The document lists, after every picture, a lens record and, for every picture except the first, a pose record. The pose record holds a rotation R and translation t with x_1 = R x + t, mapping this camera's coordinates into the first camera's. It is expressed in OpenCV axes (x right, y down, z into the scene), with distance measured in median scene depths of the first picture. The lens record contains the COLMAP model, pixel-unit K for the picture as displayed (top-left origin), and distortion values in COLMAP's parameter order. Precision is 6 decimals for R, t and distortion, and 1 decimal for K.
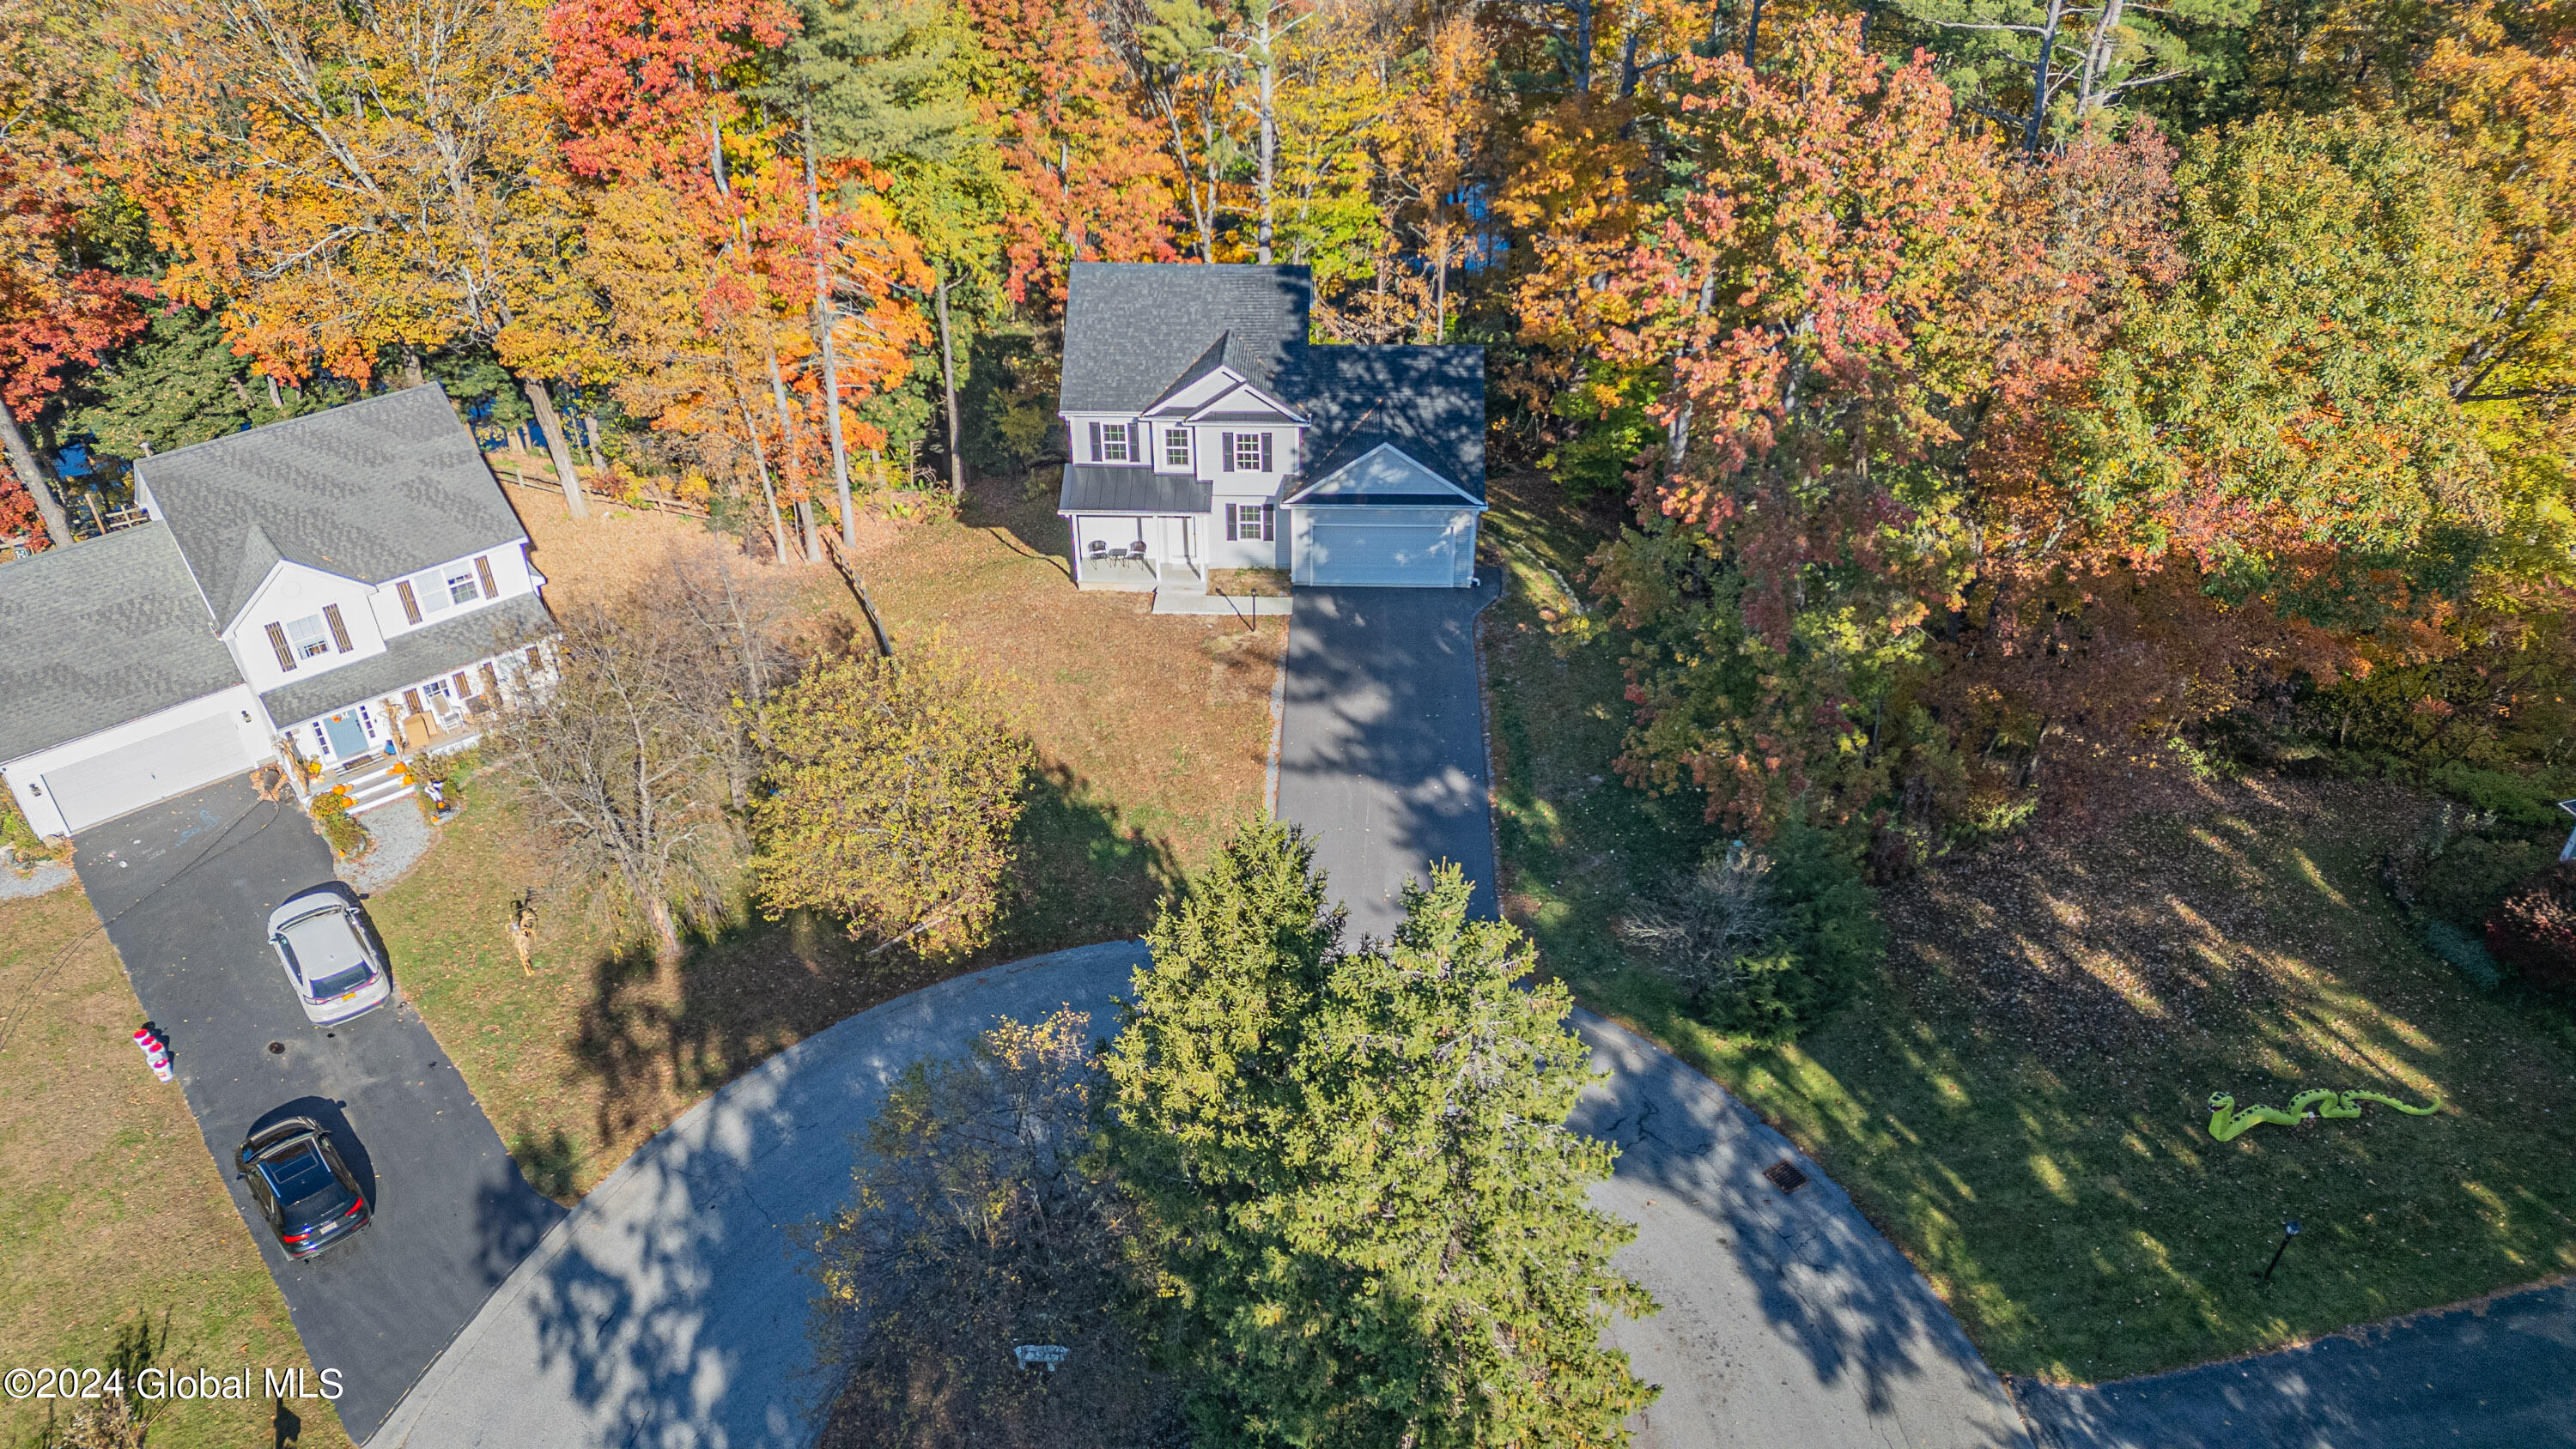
lens RADIAL K [[1800.6, 0, 1288.0], [0, 1800.6, 724.5], [0, 0, 1]] dist [0.125295, -0.131435]
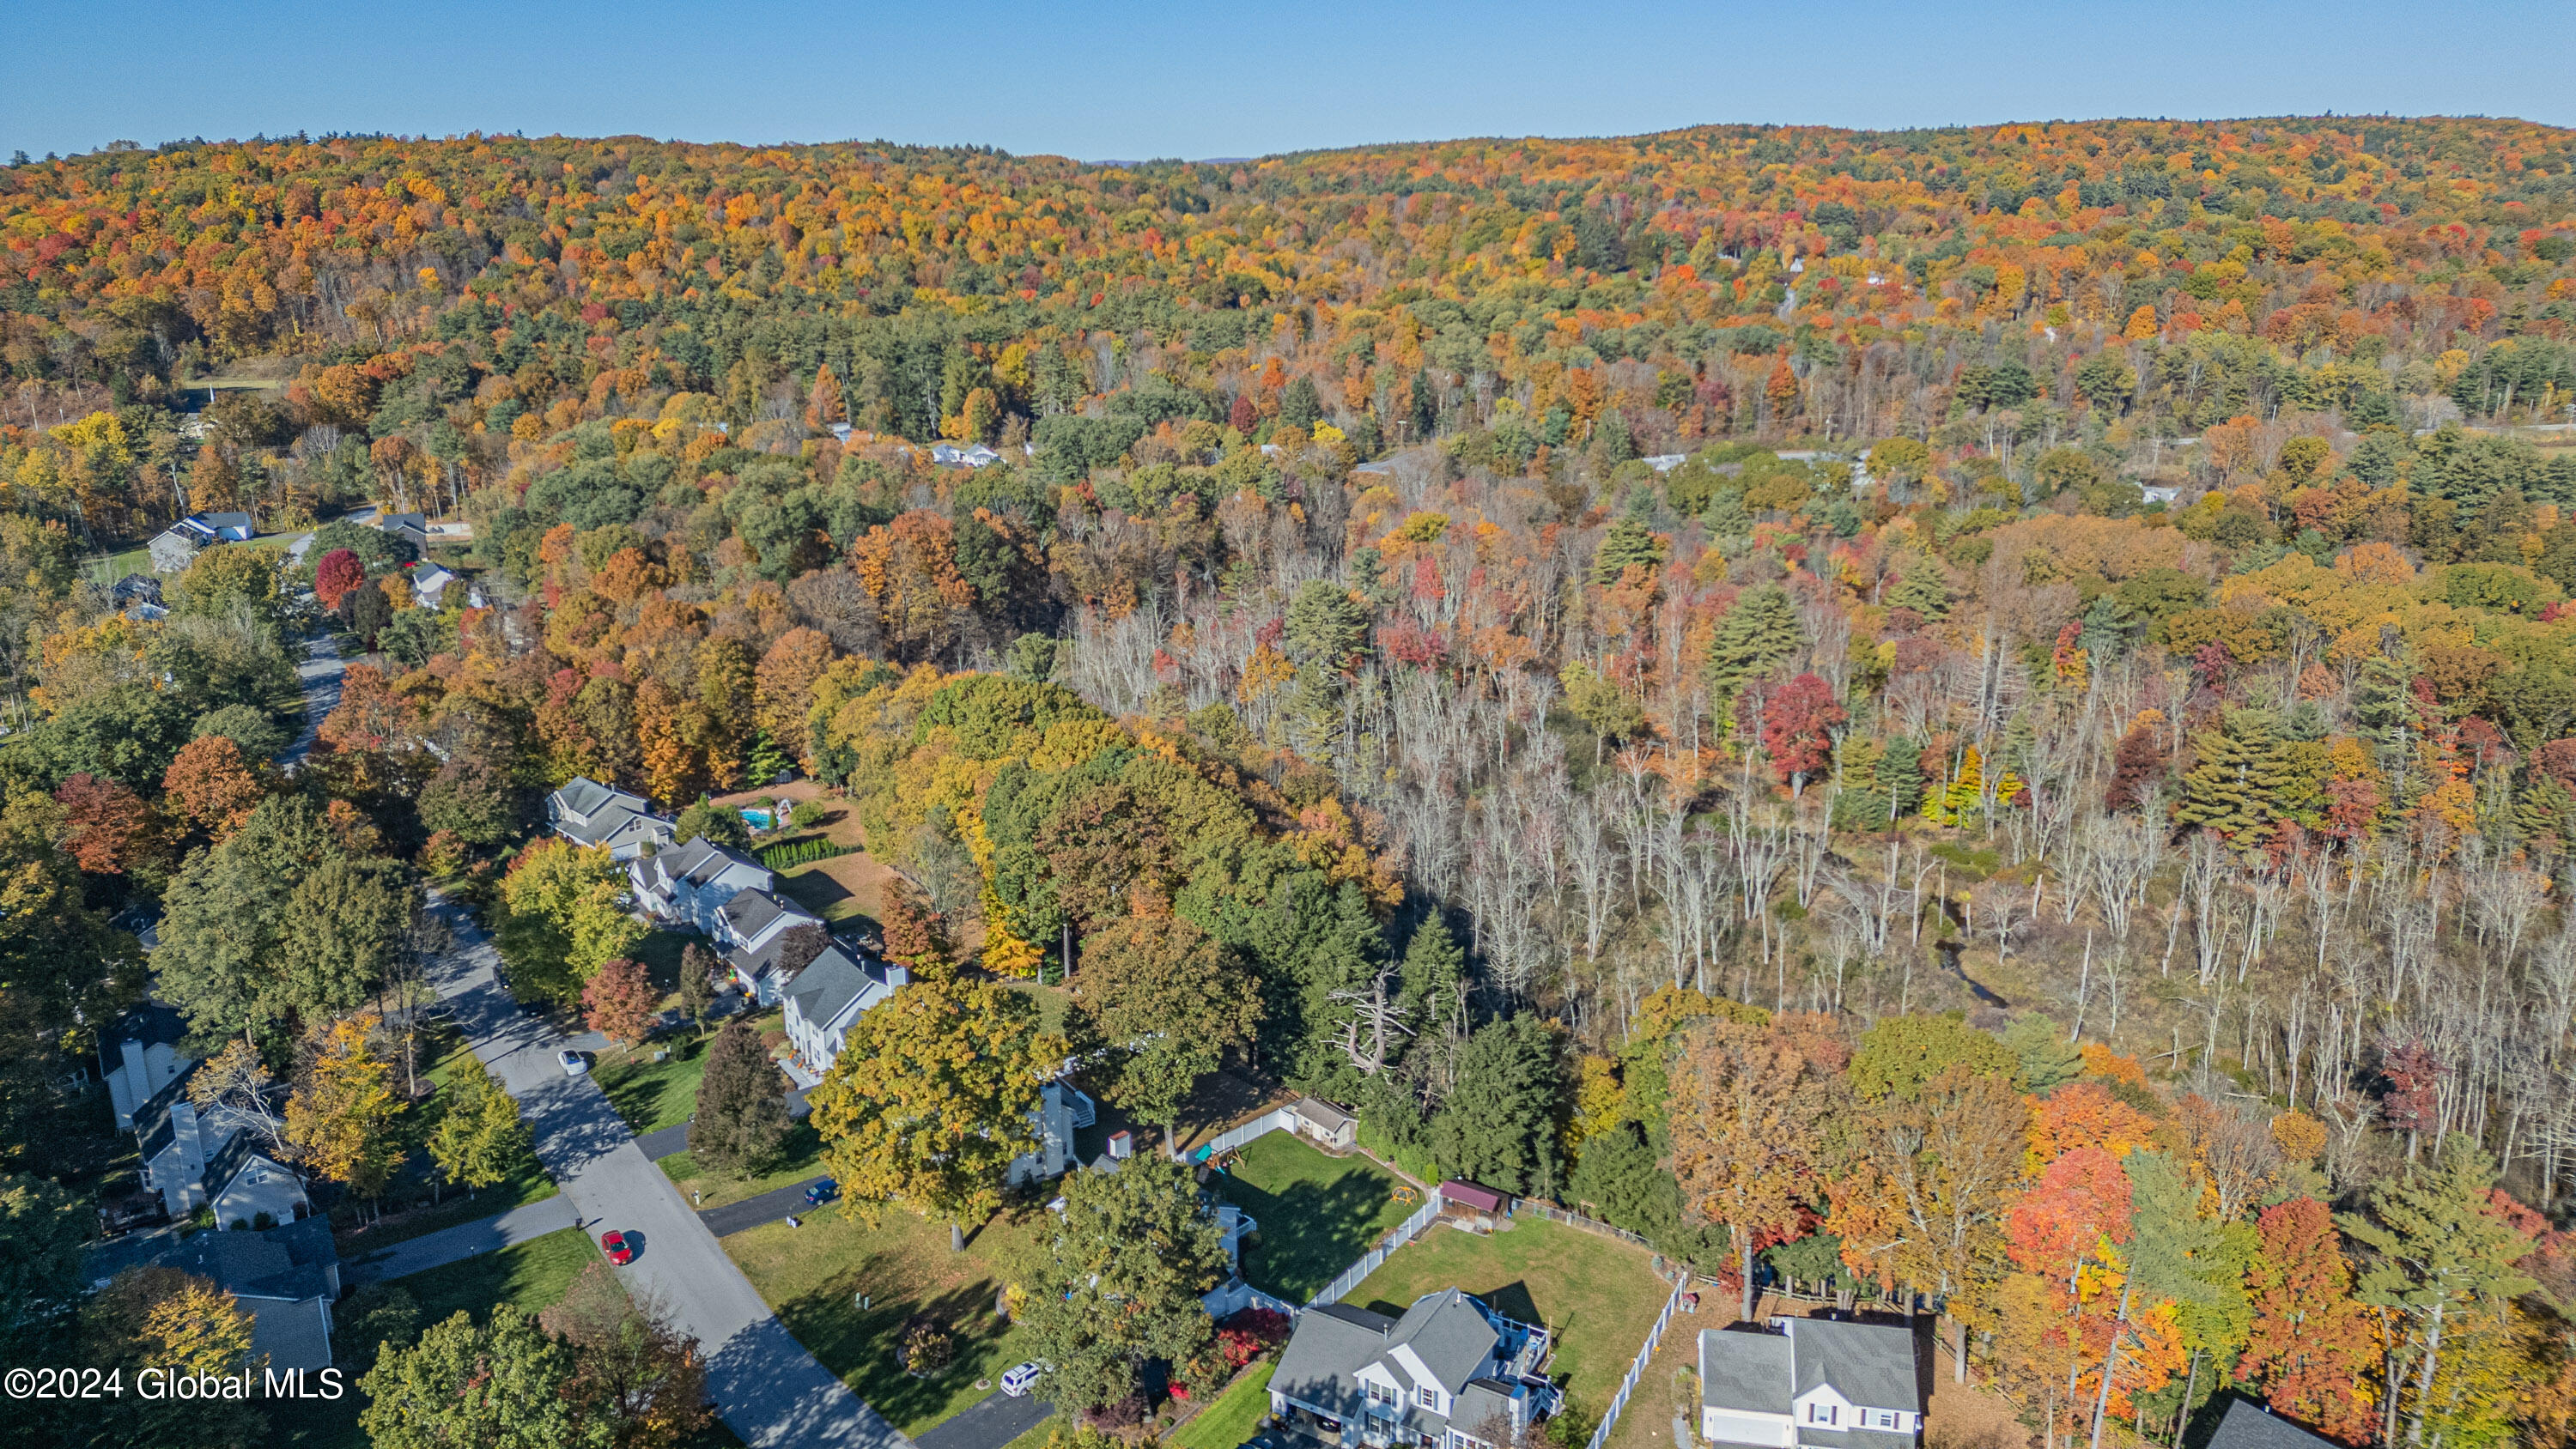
lens RADIAL K [[1800.6, 0, 1288.0], [0, 1800.6, 724.5], [0, 0, 1]] dist [0.125295, -0.131435]
pose [[0.656919, 0.212893, -0.723280, 0.500890], [-0.434518, 0.890874, -0.132427, -0.196062], [0.616159, 0.401272, 0.677738, -1.265749]]
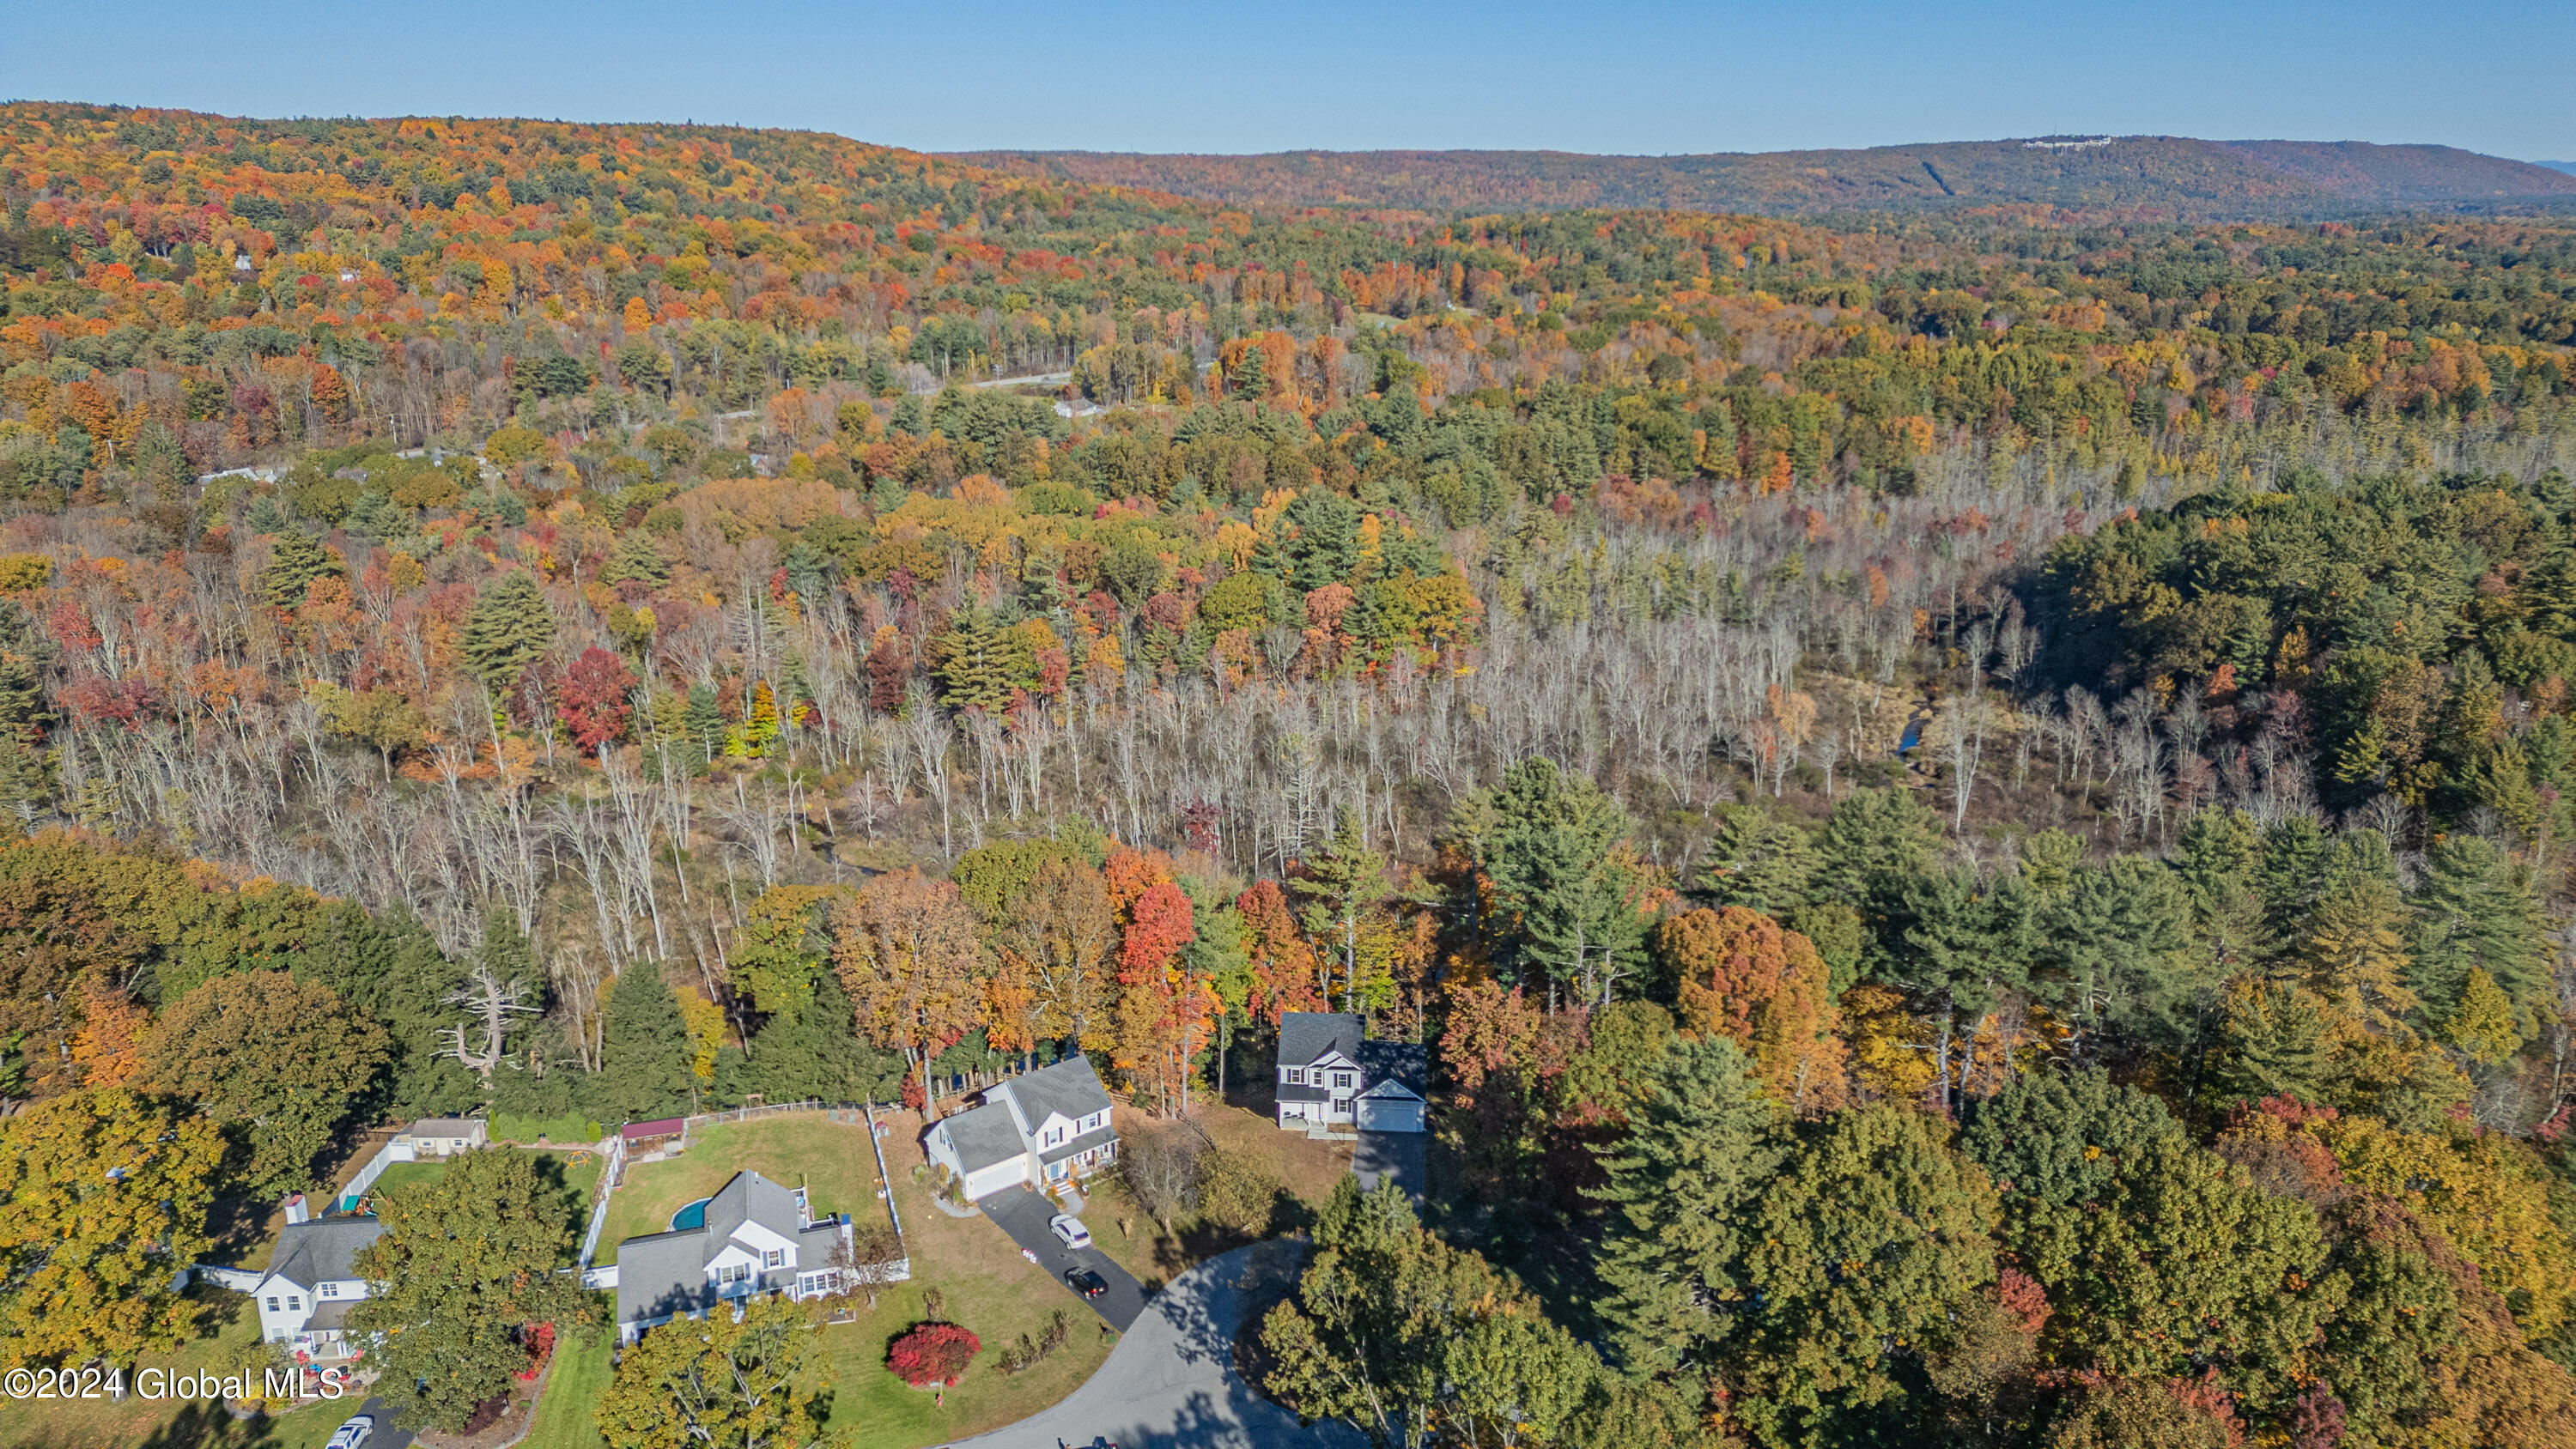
lens RADIAL K [[1800.6, 0, 1288.0], [0, 1800.6, 724.5], [0, 0, 1]] dist [0.125295, -0.131435]
pose [[0.998927, 0.013168, -0.044408, 0.010480], [-0.026724, 0.946915, -0.320372, 0.230833], [0.037832, 0.321215, 0.946250, -1.859271]]
